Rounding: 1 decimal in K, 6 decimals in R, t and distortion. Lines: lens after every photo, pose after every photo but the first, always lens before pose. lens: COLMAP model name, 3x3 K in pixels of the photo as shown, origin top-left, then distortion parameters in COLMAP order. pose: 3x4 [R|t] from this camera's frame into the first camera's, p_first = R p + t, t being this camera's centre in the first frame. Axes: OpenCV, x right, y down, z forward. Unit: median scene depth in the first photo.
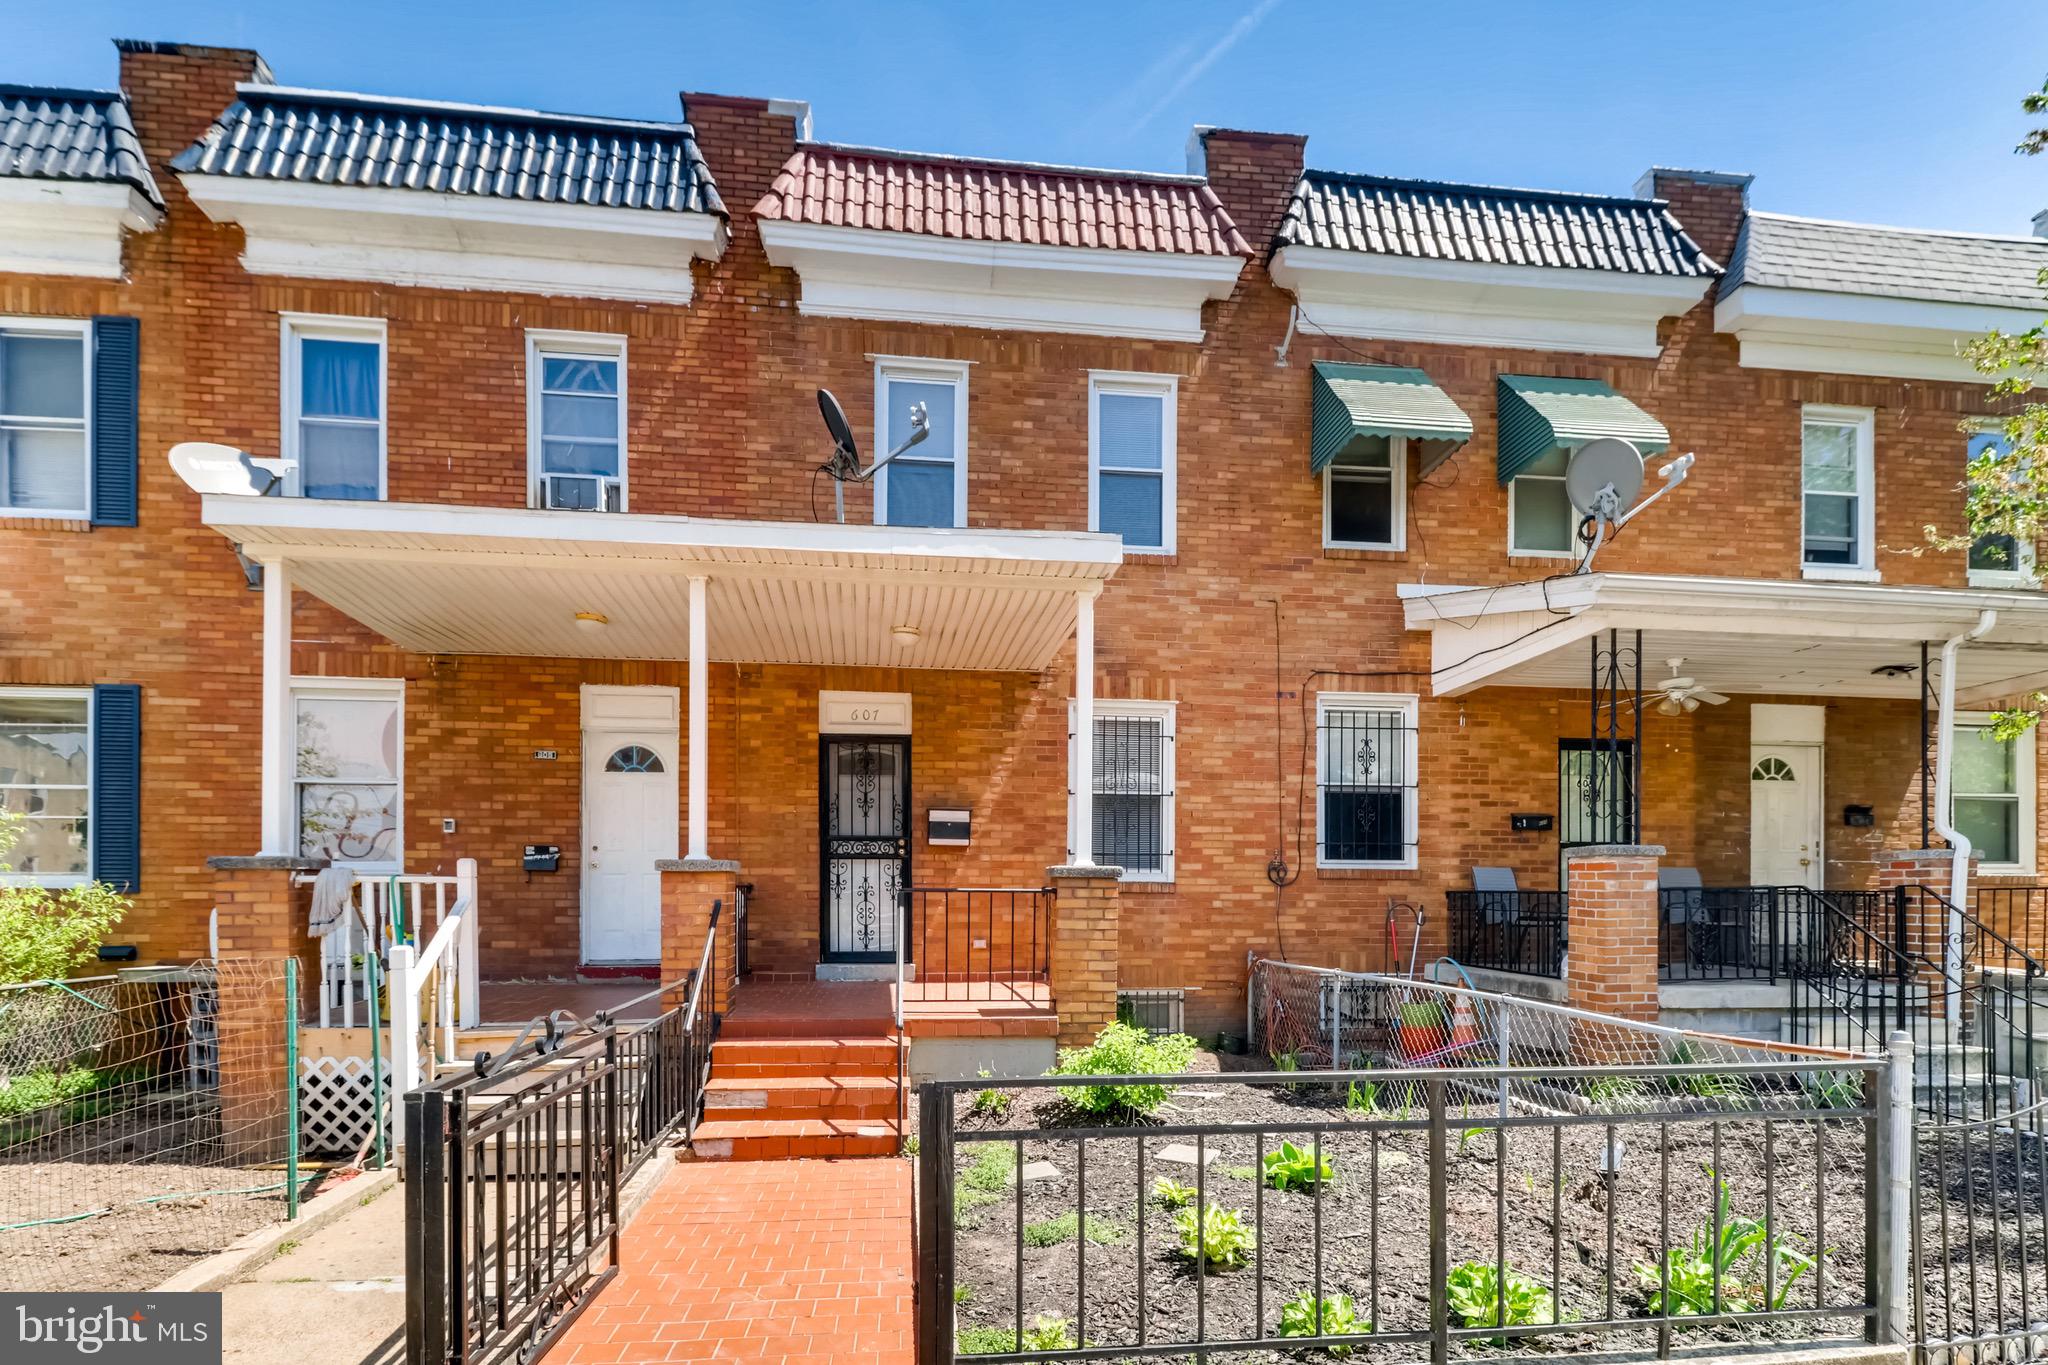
lens RADIAL K [[980.1, 0, 963.5], [0, 980.1, 895.9], [0, 0, 1]] dist [0.012884, -0.006843]
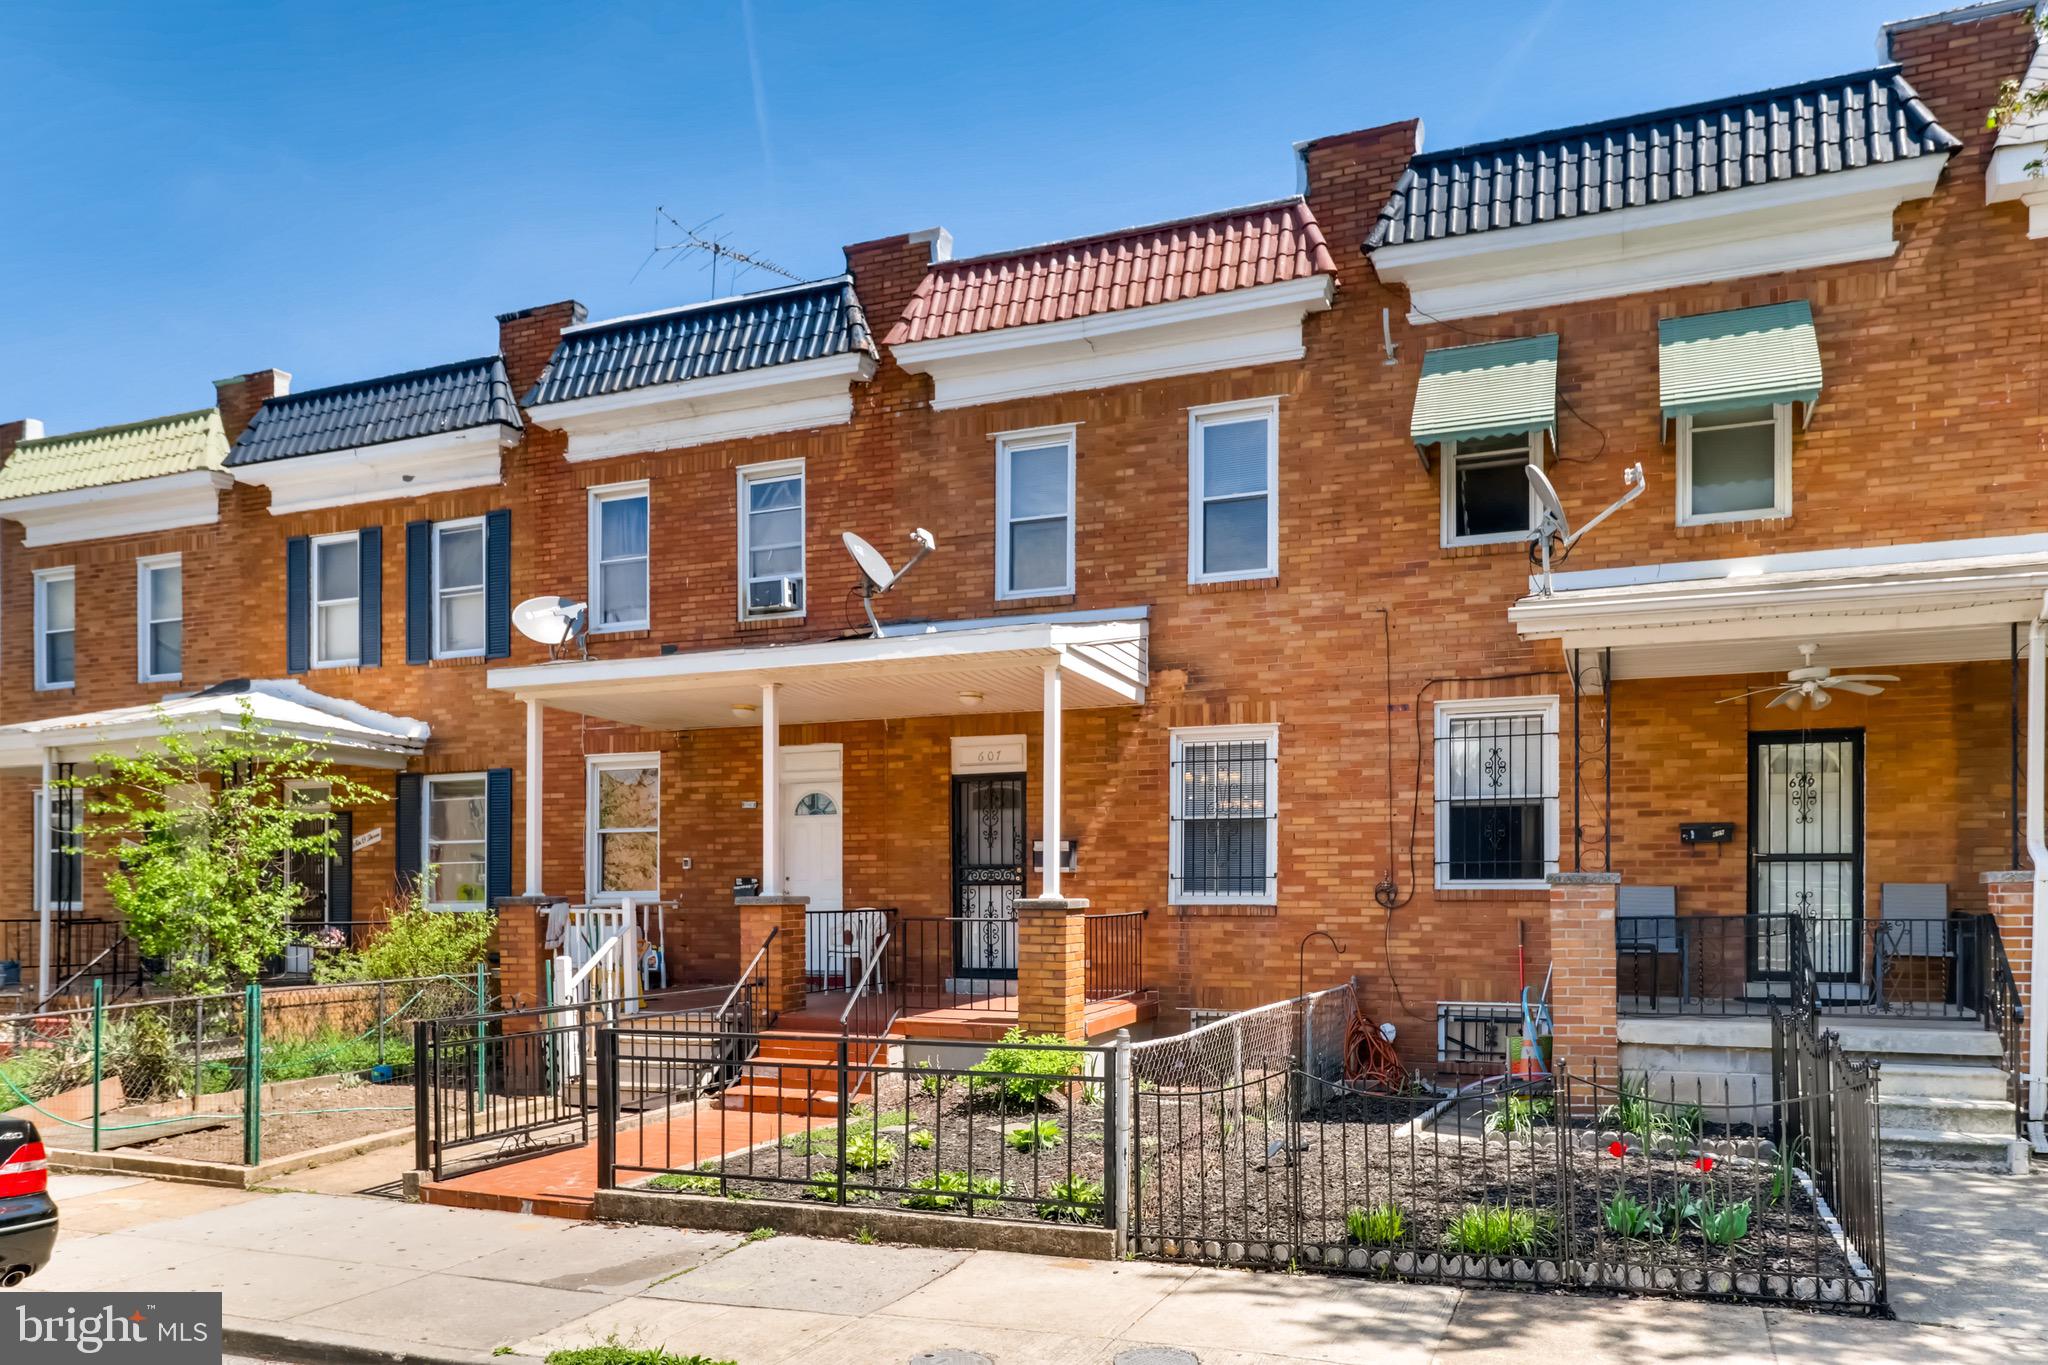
lens RADIAL K [[1445.0, 0, 1108.0], [0, 1445.0, 886.5], [0, 0, 1]] dist [-0.009102, 0.001417]
pose [[0.890973, -0.005717, -0.454021, 0.746723], [0.004992, 0.999984, -0.002796, -0.030179], [0.454029, 0.000224, 0.890987, -0.391892]]
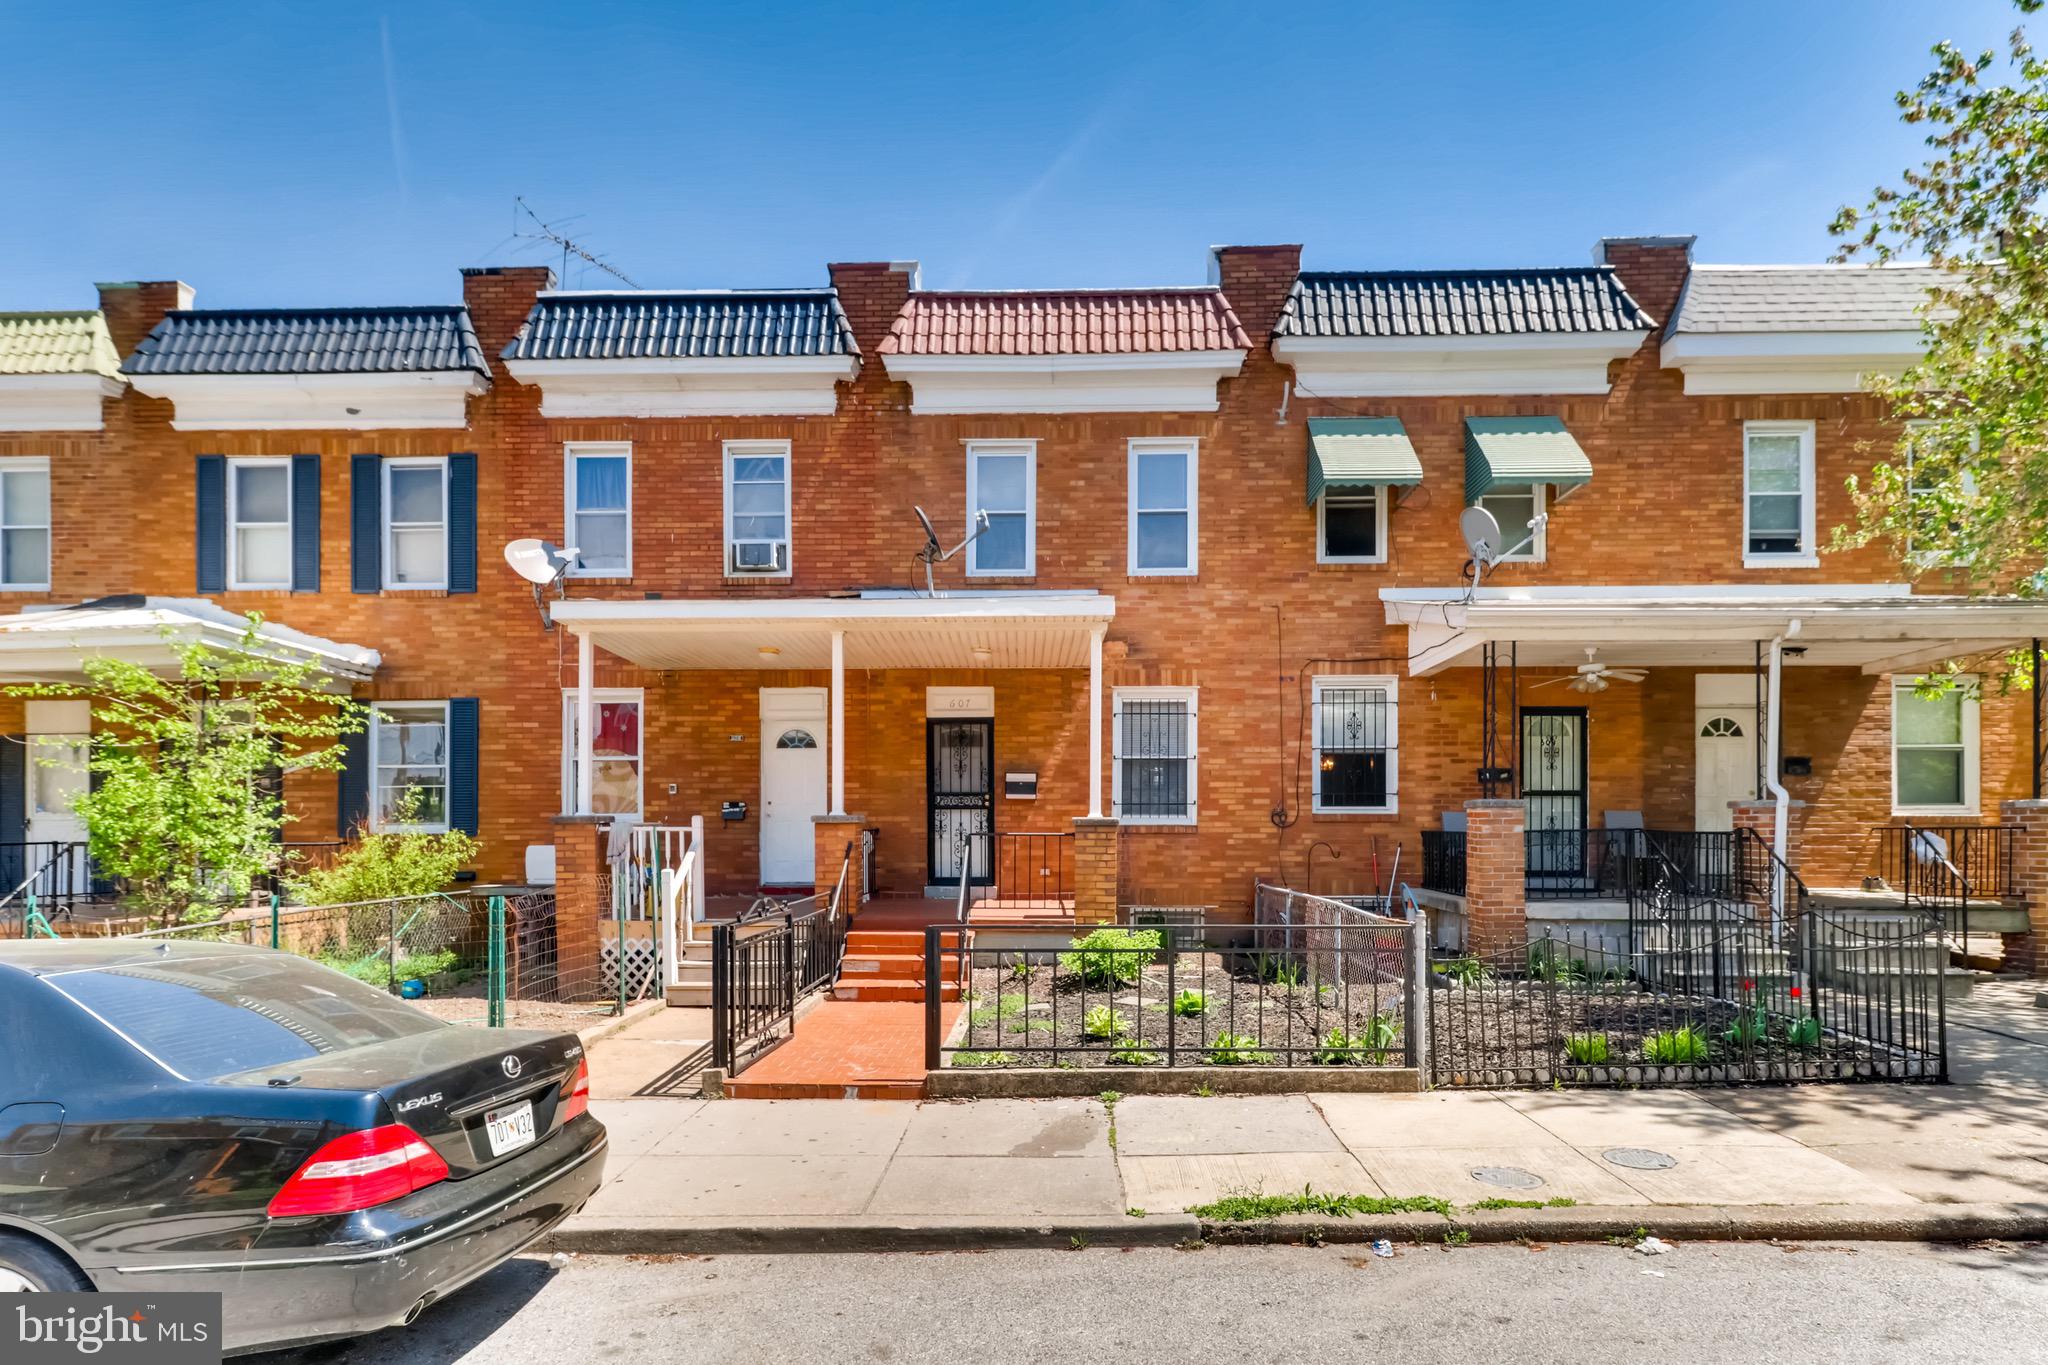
lens RADIAL K [[1096.1, 0, 1019.6], [0, 1096.1, 826.1], [0, 0, 1]] dist [0.004623, -0.002396]
pose [[0.993265, -0.002841, -0.115831, 0.153814], [0.002830, 0.999996, -0.000265, -0.013125], [0.115832, -0.000065, 0.993269, -0.490067]]
